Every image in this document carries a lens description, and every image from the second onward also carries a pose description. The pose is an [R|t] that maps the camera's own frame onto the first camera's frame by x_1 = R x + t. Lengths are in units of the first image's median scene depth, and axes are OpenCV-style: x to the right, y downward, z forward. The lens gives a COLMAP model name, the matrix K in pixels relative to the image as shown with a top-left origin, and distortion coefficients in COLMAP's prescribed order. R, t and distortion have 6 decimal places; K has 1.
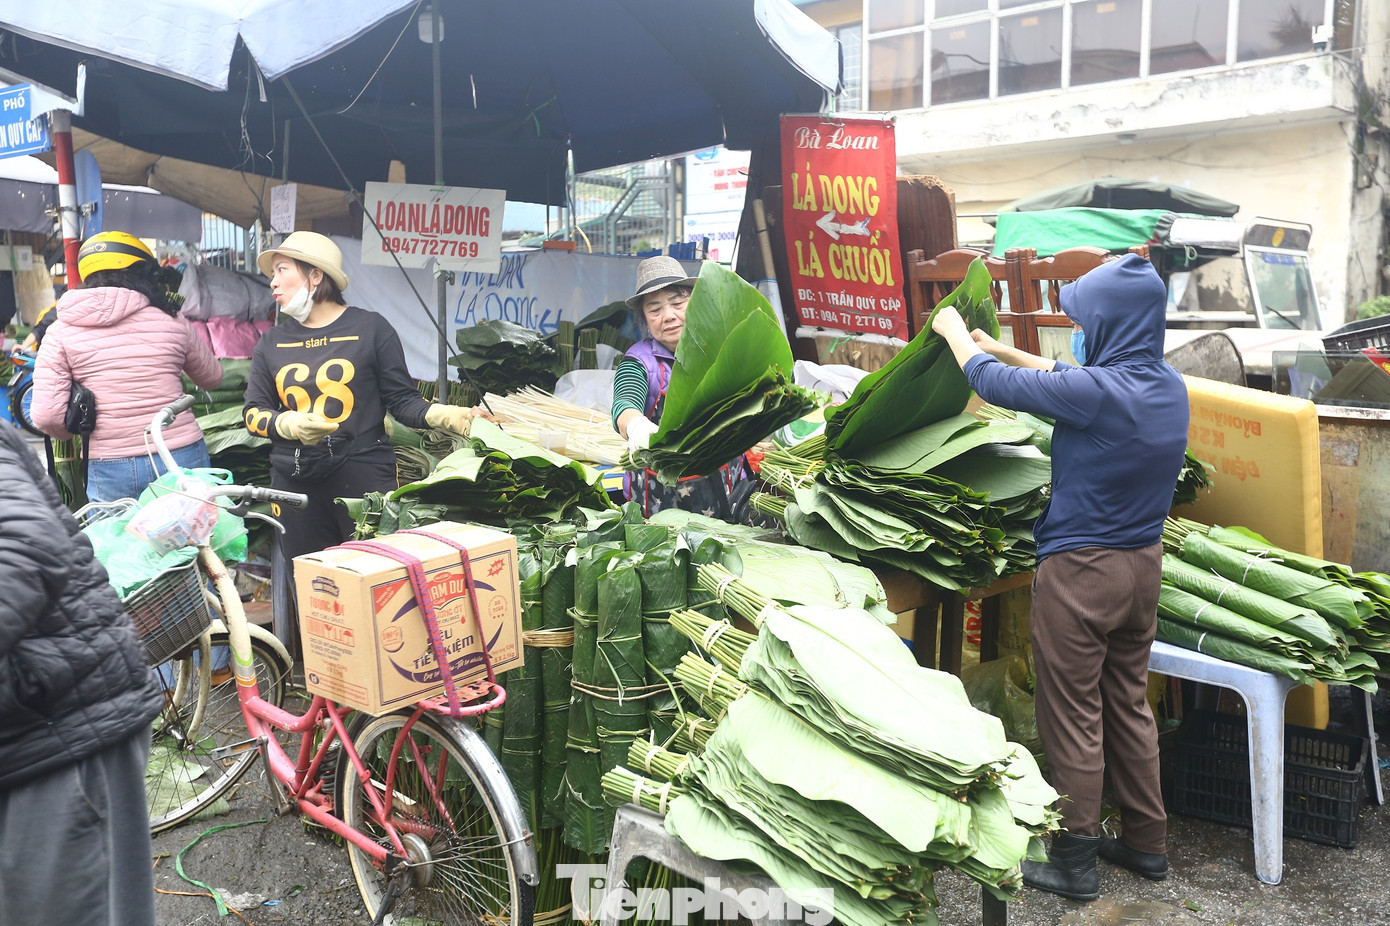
lens RADIAL K [[1282.8, 0, 692.3], [0, 1282.8, 476.4], [0, 0, 1]] dist [-0.041787, 0.203541]
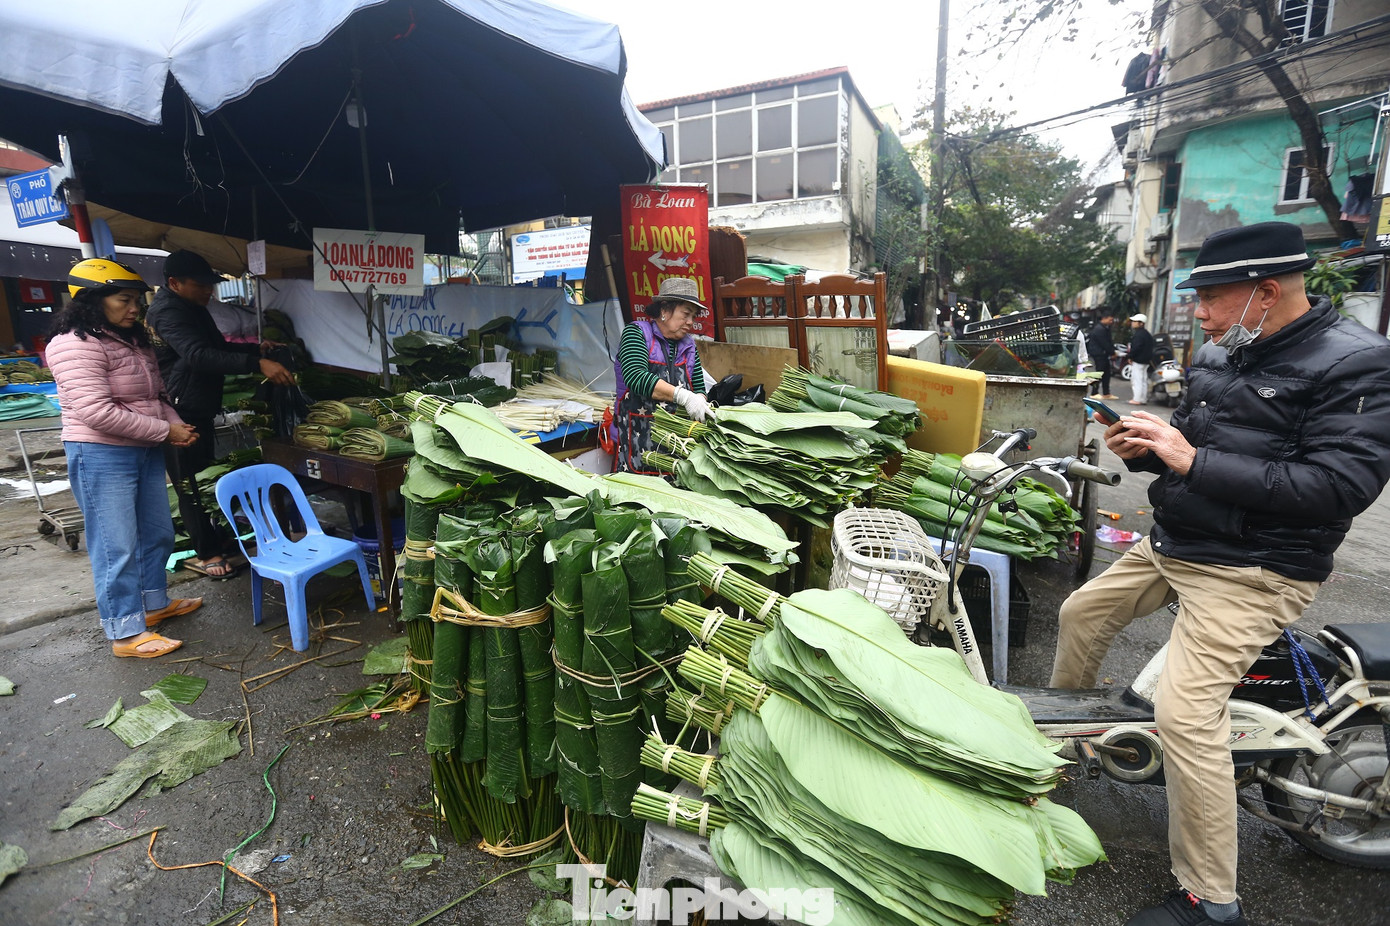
lens RADIAL K [[621.6, 0, 695.0], [0, 621.6, 463.0], [0, 0, 1]] dist [-0.066543, 0.024945]
pose [[0.960062, -0.072064, 0.270346, -0.066219], [0.047420, 0.994192, 0.096615, -0.030312], [-0.275738, -0.079937, 0.957903, 0.292887]]
